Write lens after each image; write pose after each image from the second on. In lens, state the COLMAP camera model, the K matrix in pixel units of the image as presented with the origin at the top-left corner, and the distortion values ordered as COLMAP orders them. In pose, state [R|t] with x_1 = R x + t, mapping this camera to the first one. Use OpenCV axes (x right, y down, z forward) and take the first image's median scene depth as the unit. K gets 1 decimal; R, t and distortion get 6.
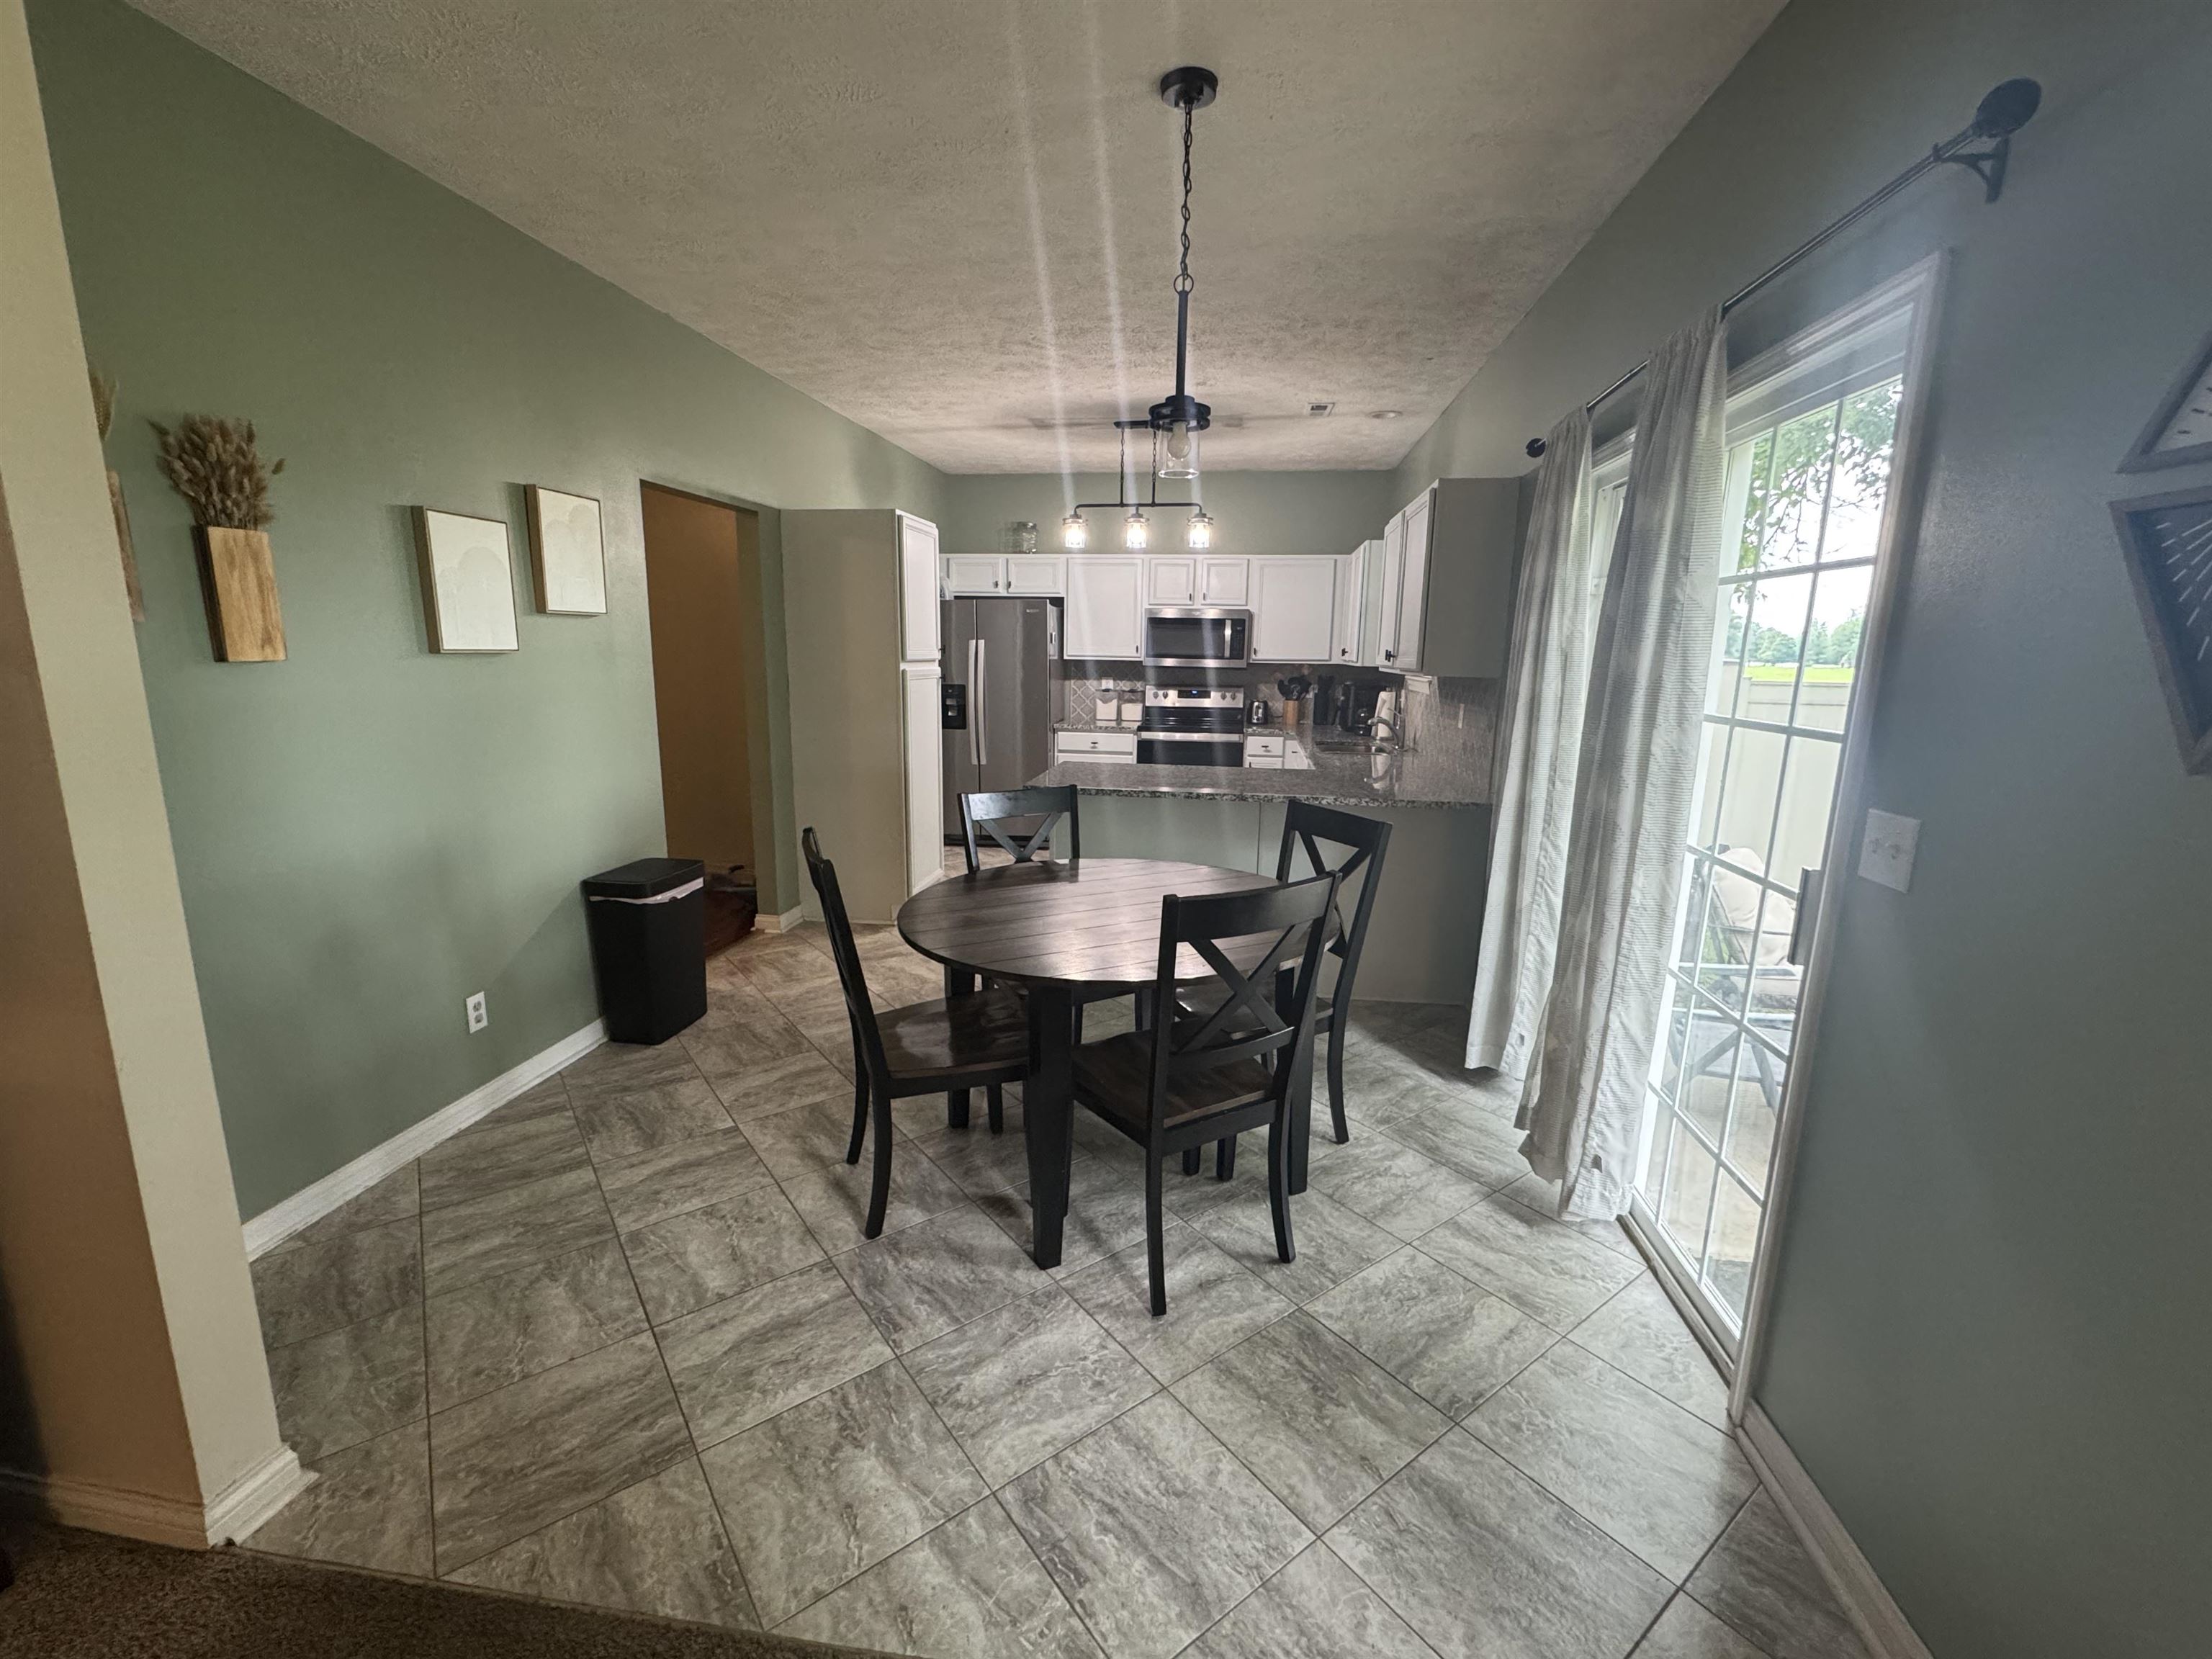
lens RADIAL K [[885.1, 0, 1103.6], [0, 885.1, 820.2], [0, 0, 1]] dist [0.000199, 0.000285]
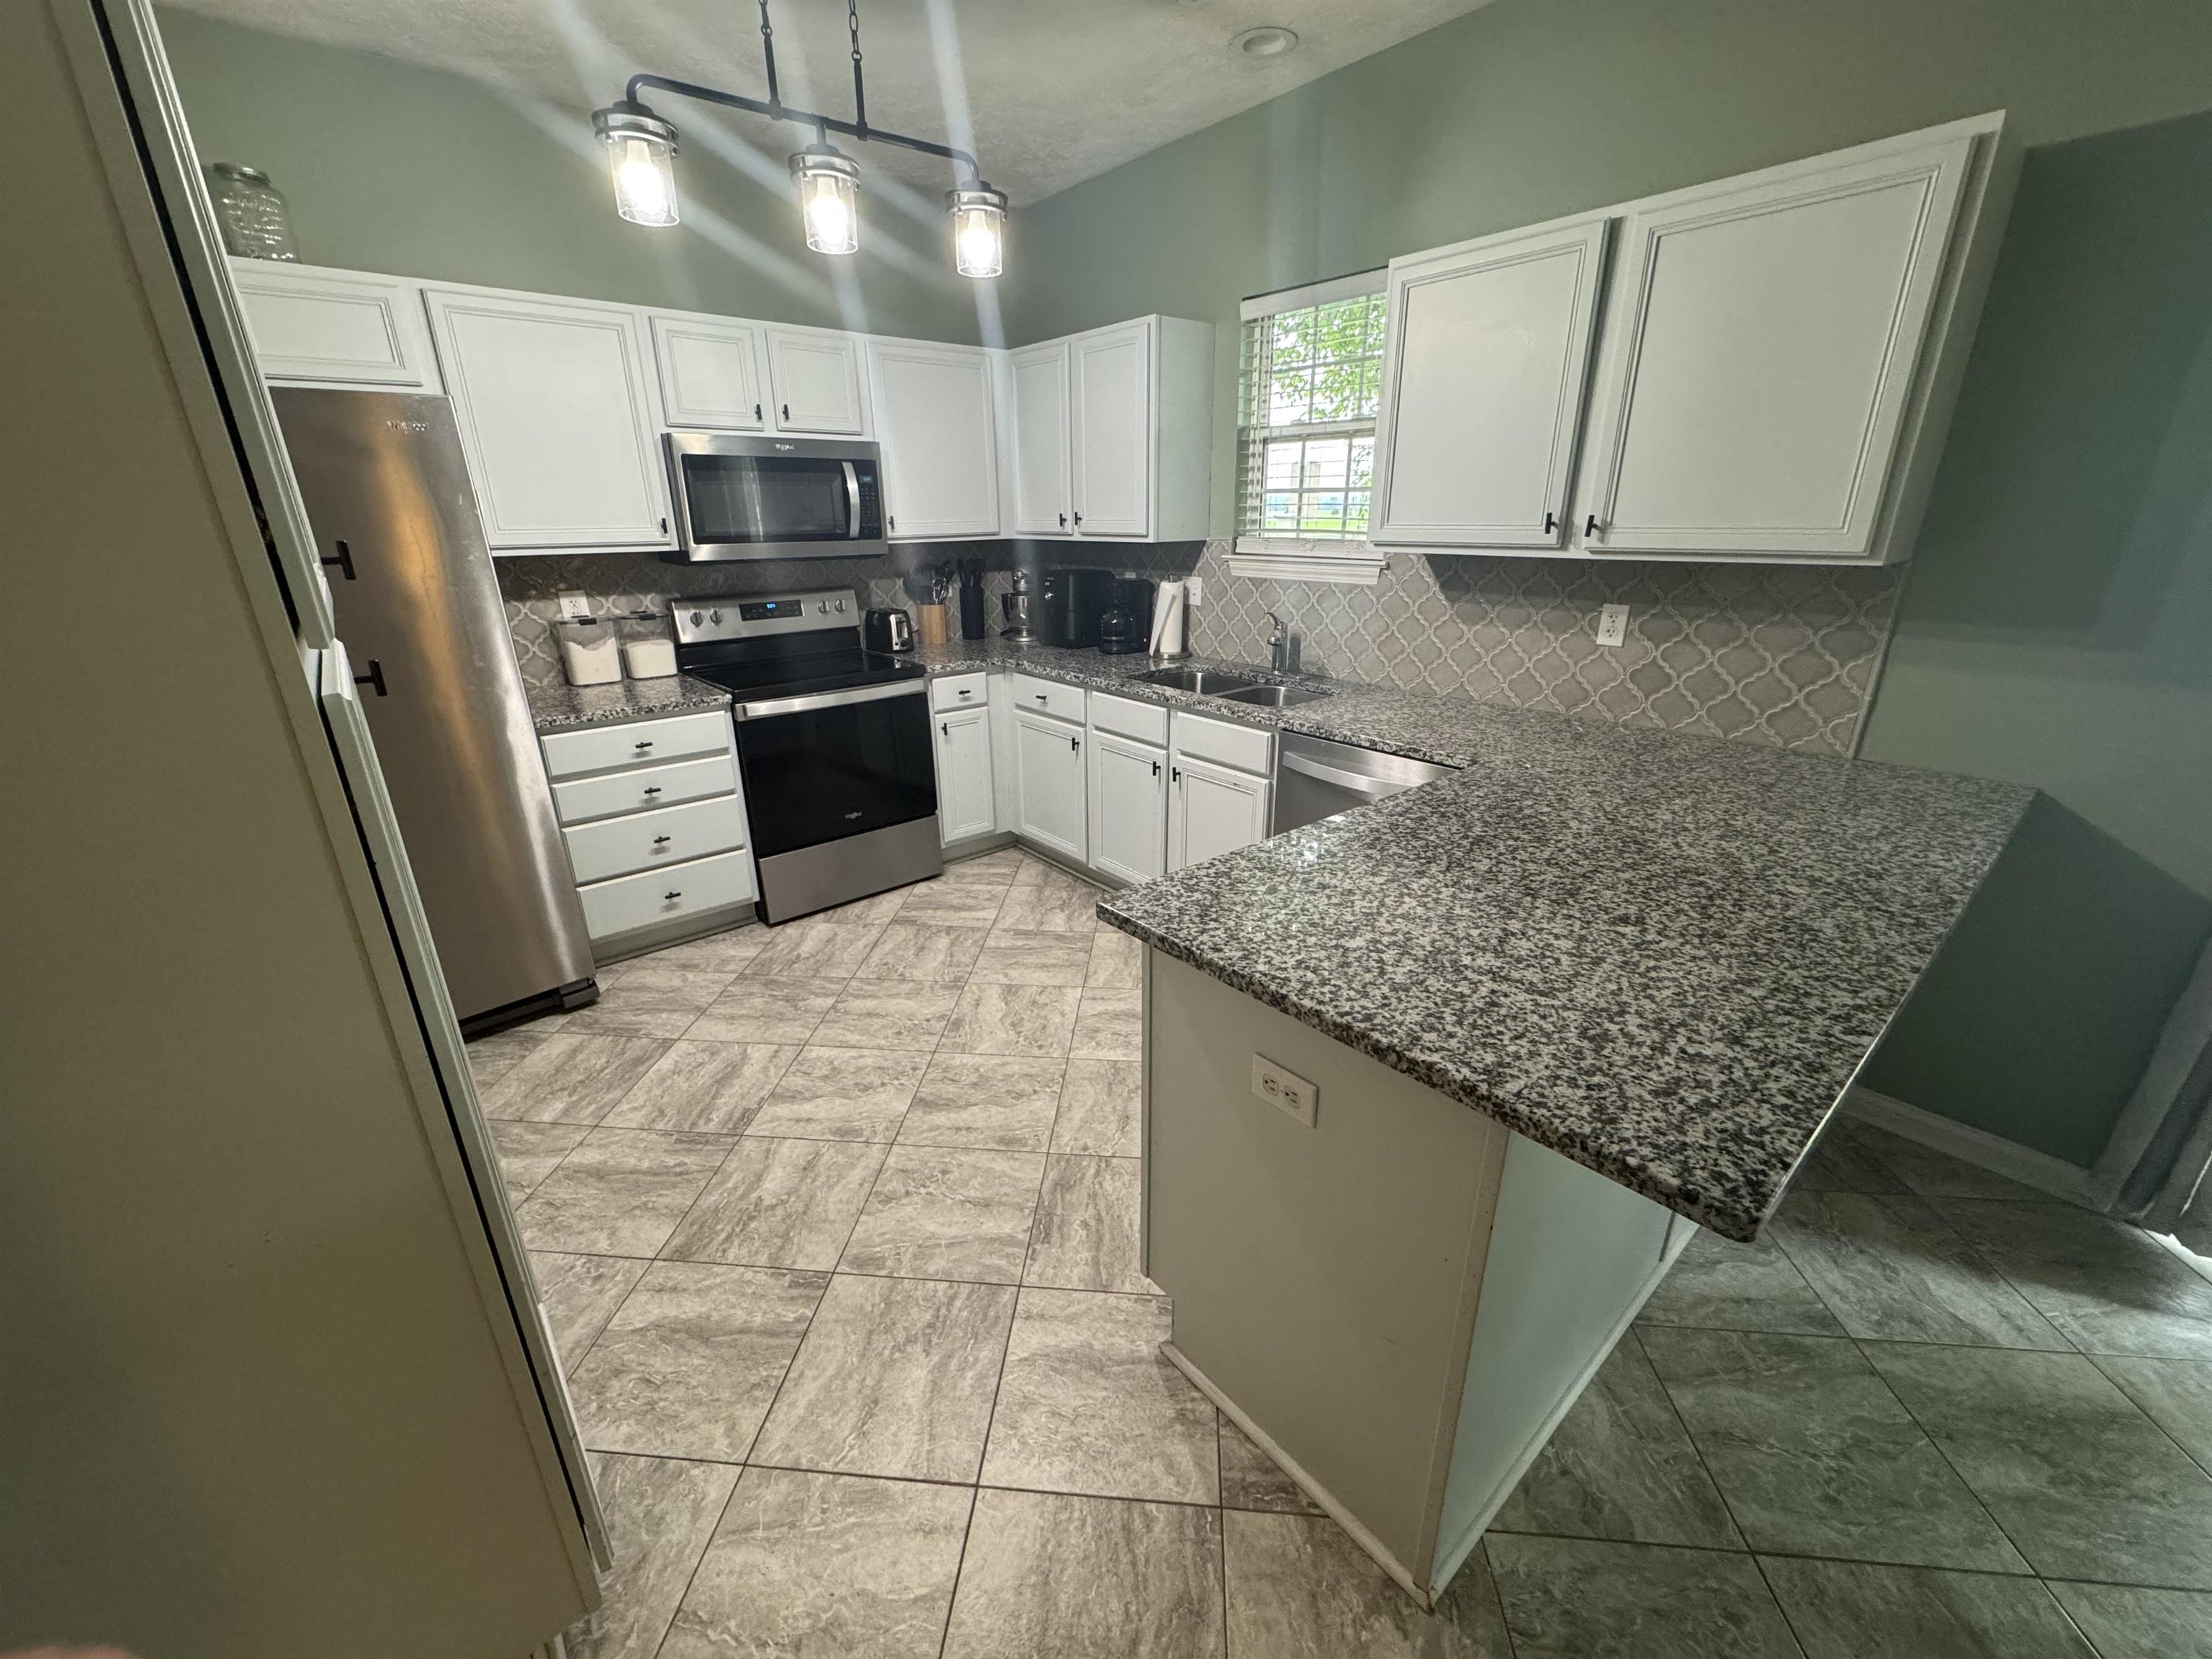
lens RADIAL K [[885.1, 0, 1104.3], [0, 885.1, 832.9], [0, 0, 1]] dist [0.000199, 0.000285]
pose [[0.664691, -0.270757, 0.696331, -0.168210], [0.165115, 0.962212, 0.216528, -0.095456], [-0.728644, -0.028950, 0.684280, 0.486720]]
